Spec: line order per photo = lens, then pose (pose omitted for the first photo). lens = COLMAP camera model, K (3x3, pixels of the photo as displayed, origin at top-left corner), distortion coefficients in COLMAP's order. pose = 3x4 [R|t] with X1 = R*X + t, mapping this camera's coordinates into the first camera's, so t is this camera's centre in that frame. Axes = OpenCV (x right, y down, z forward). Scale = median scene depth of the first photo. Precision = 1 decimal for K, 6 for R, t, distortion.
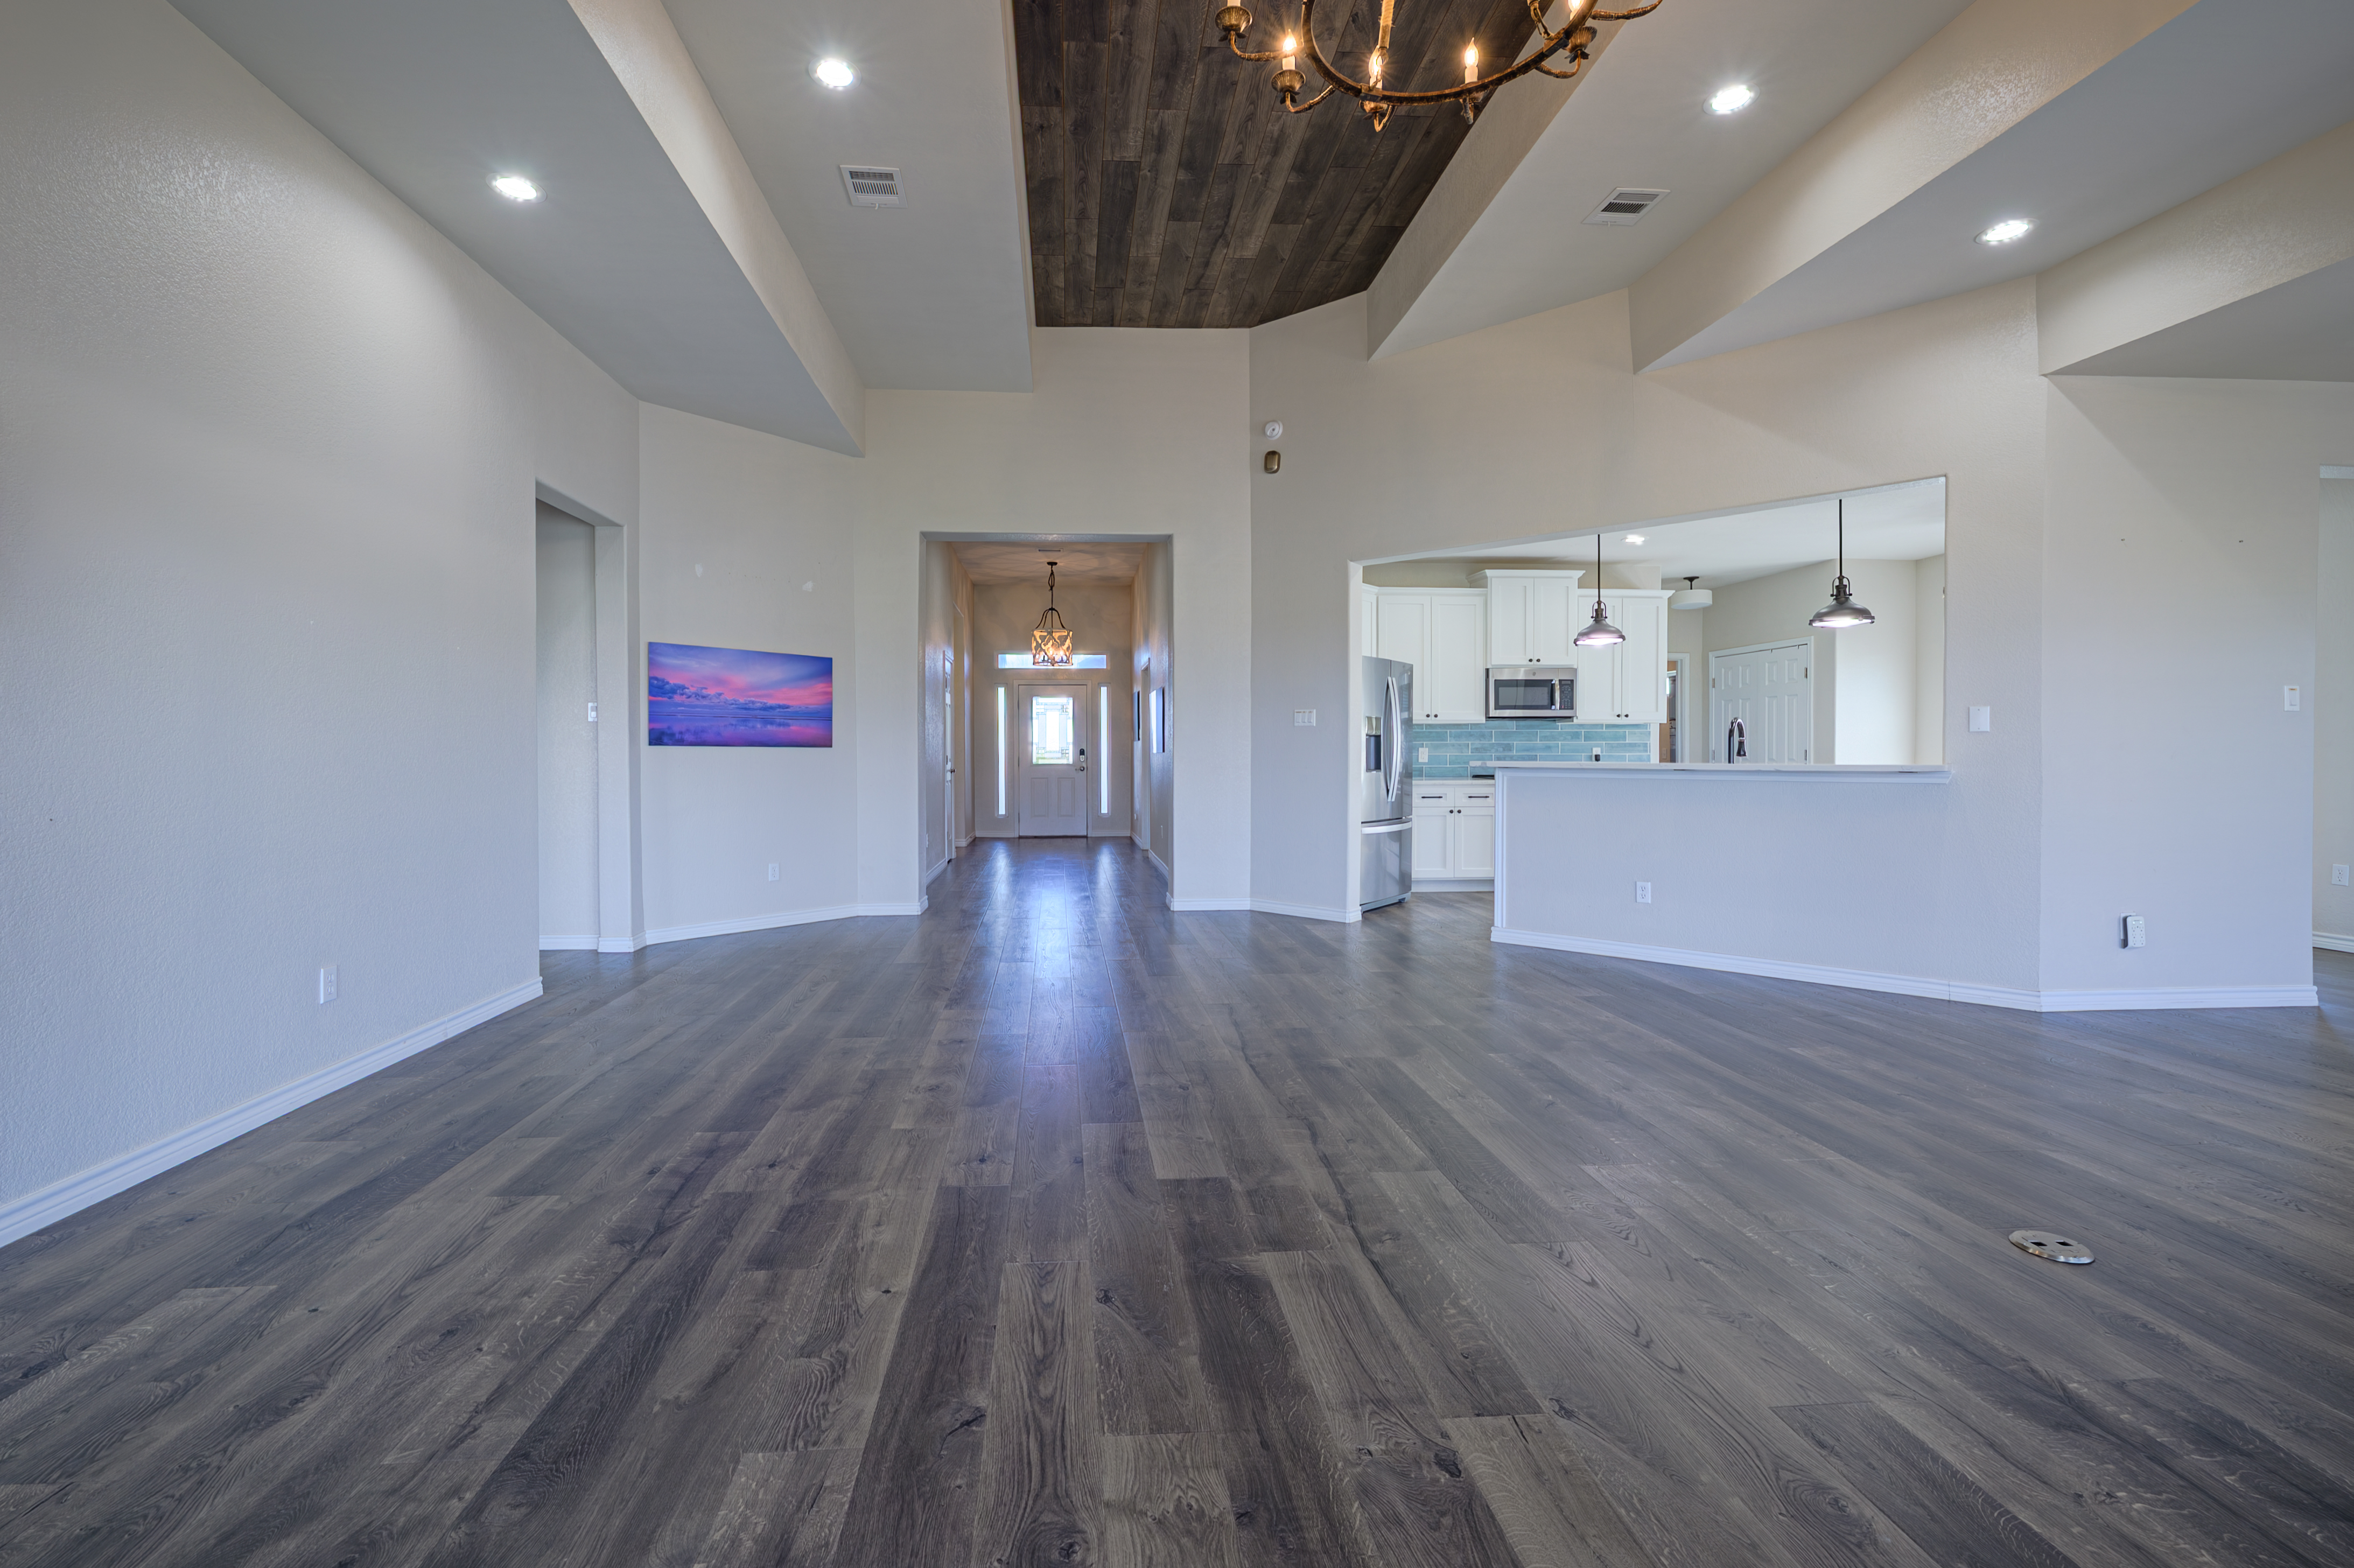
lens RADIAL K [[1000.2, 0, 1135.8], [0, 1000.2, 746.2], [0, 0, 1]] dist [0.001814, -0.000801]
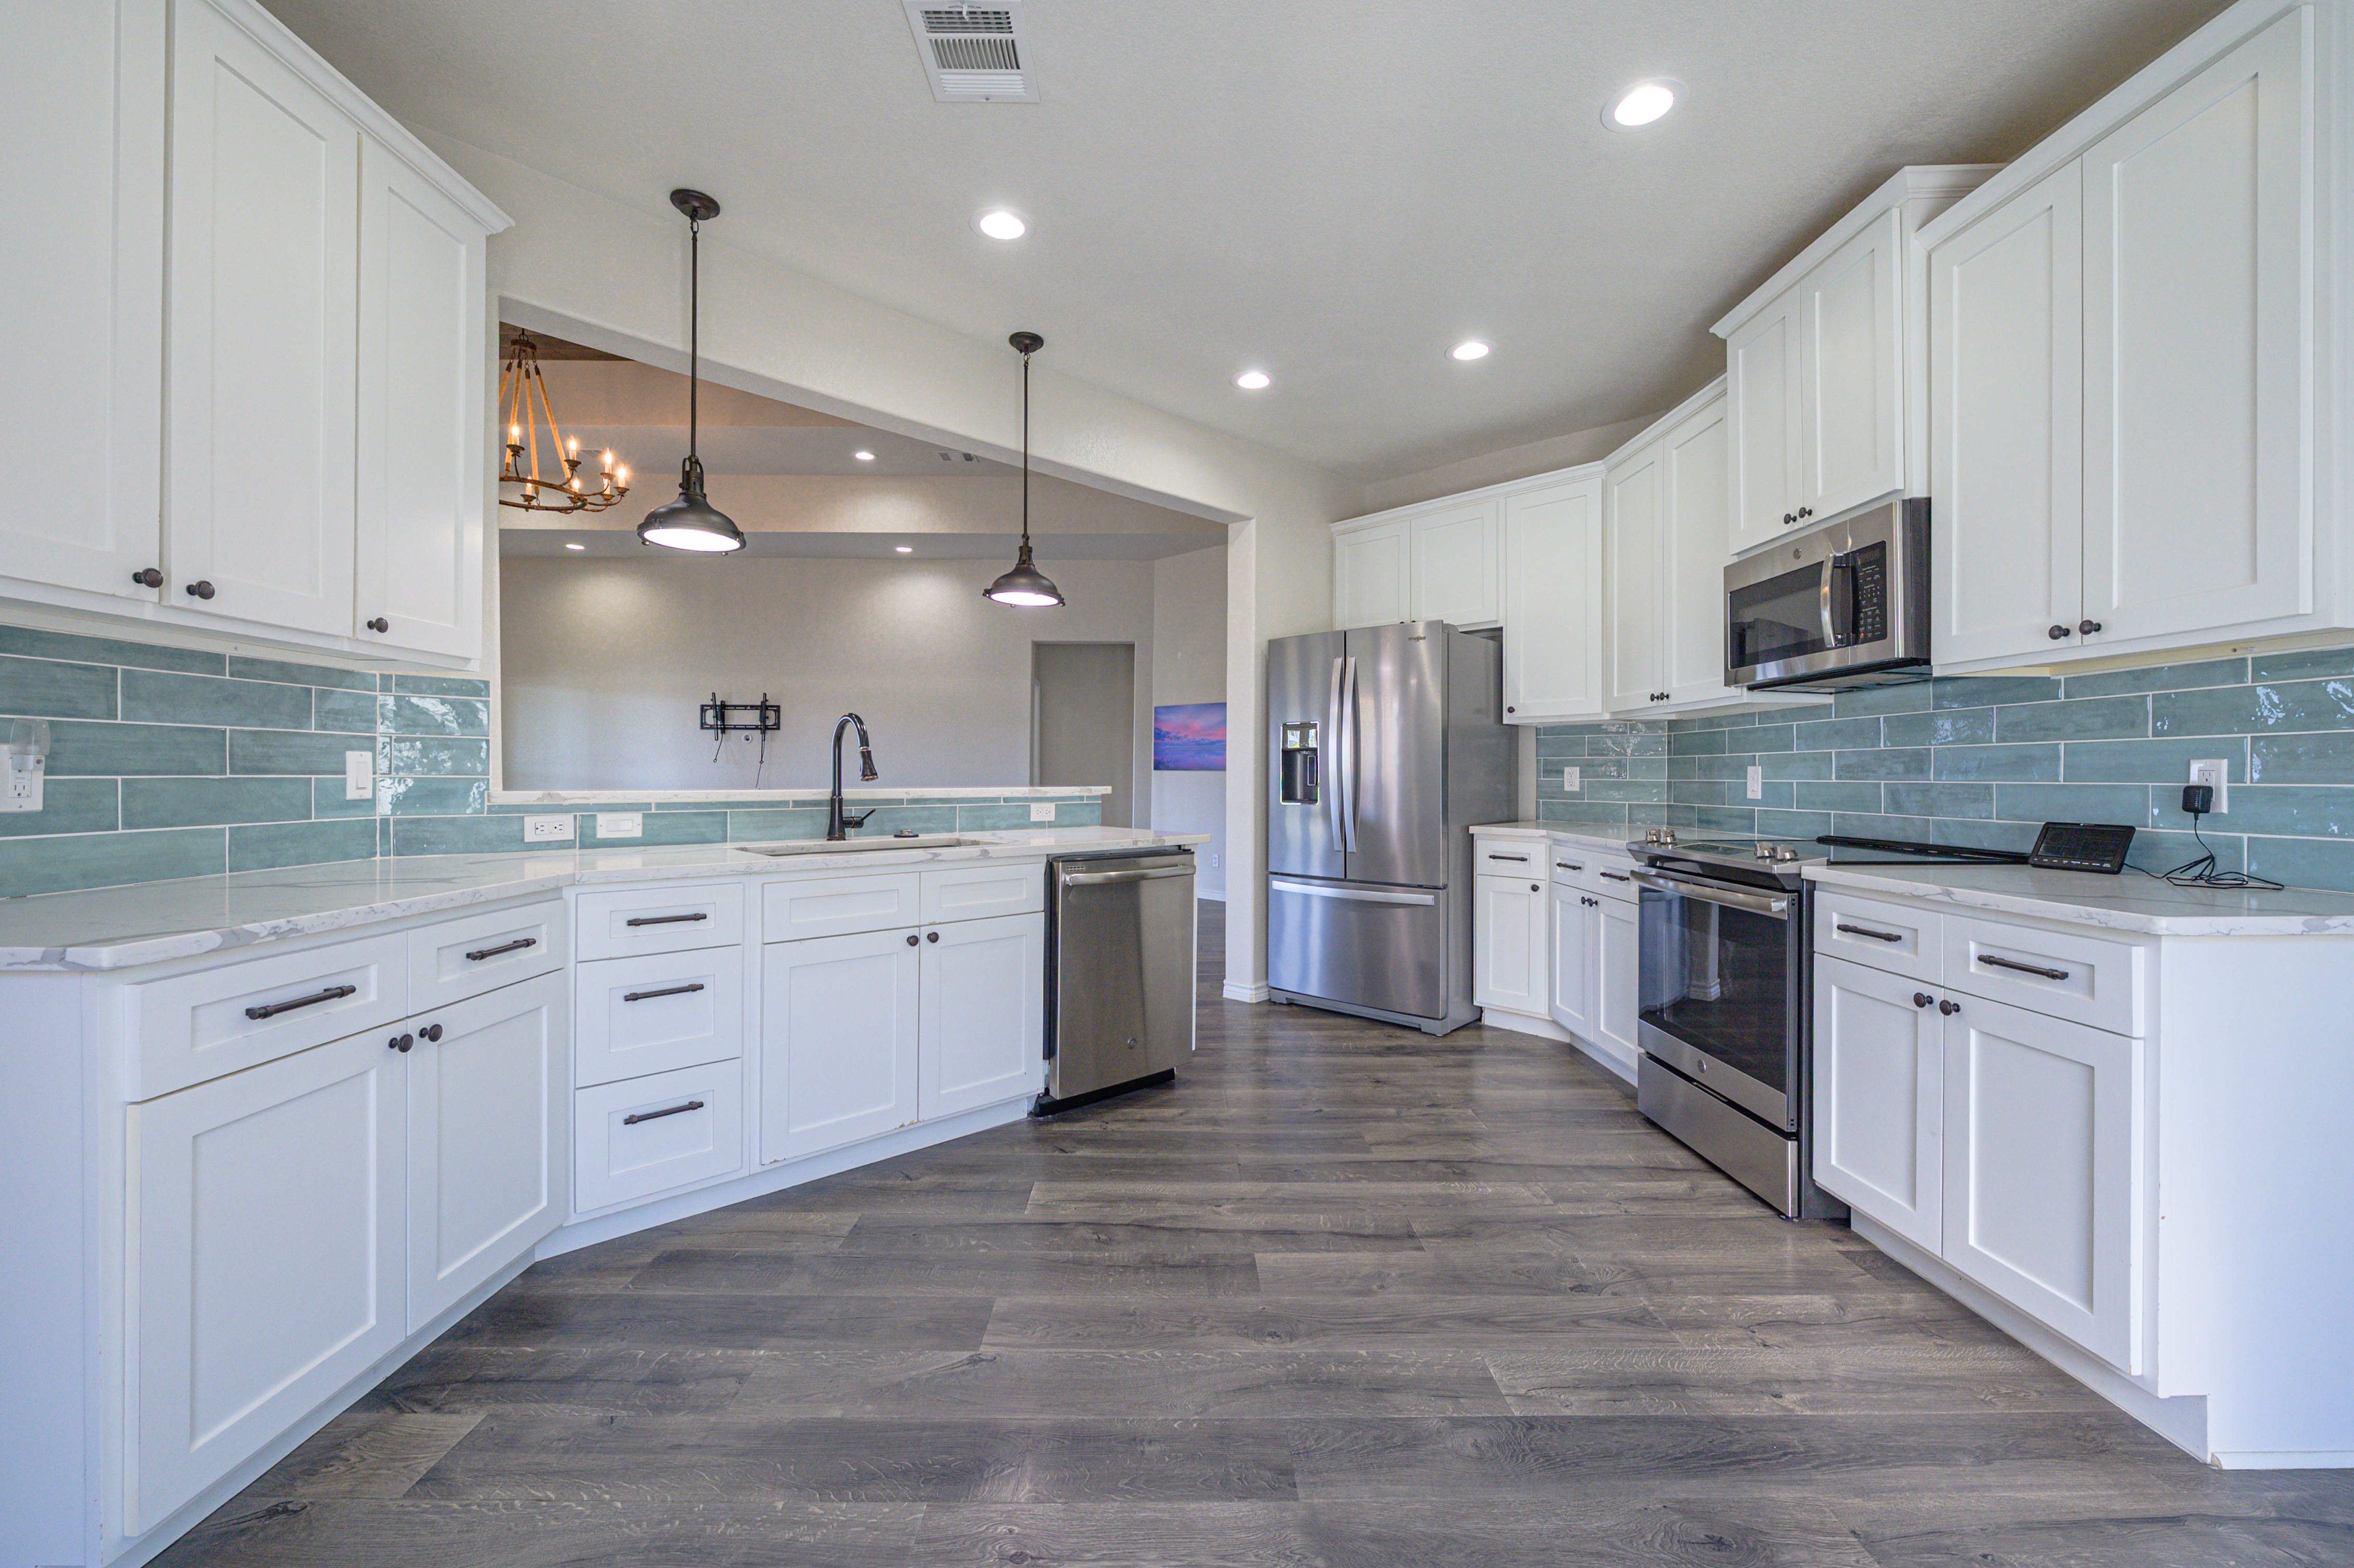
lens RADIAL K [[944.8, 0, 1166.4], [0, 944.8, 775.6], [0, 0, 1]] dist [-0.005314, 0.000337]
pose [[-0.077328, 0.000491, -0.997006, 0.916198], [0.001495, 0.999999, 0.000376, 0.006801], [0.997005, -0.001461, -0.077329, 0.985683]]
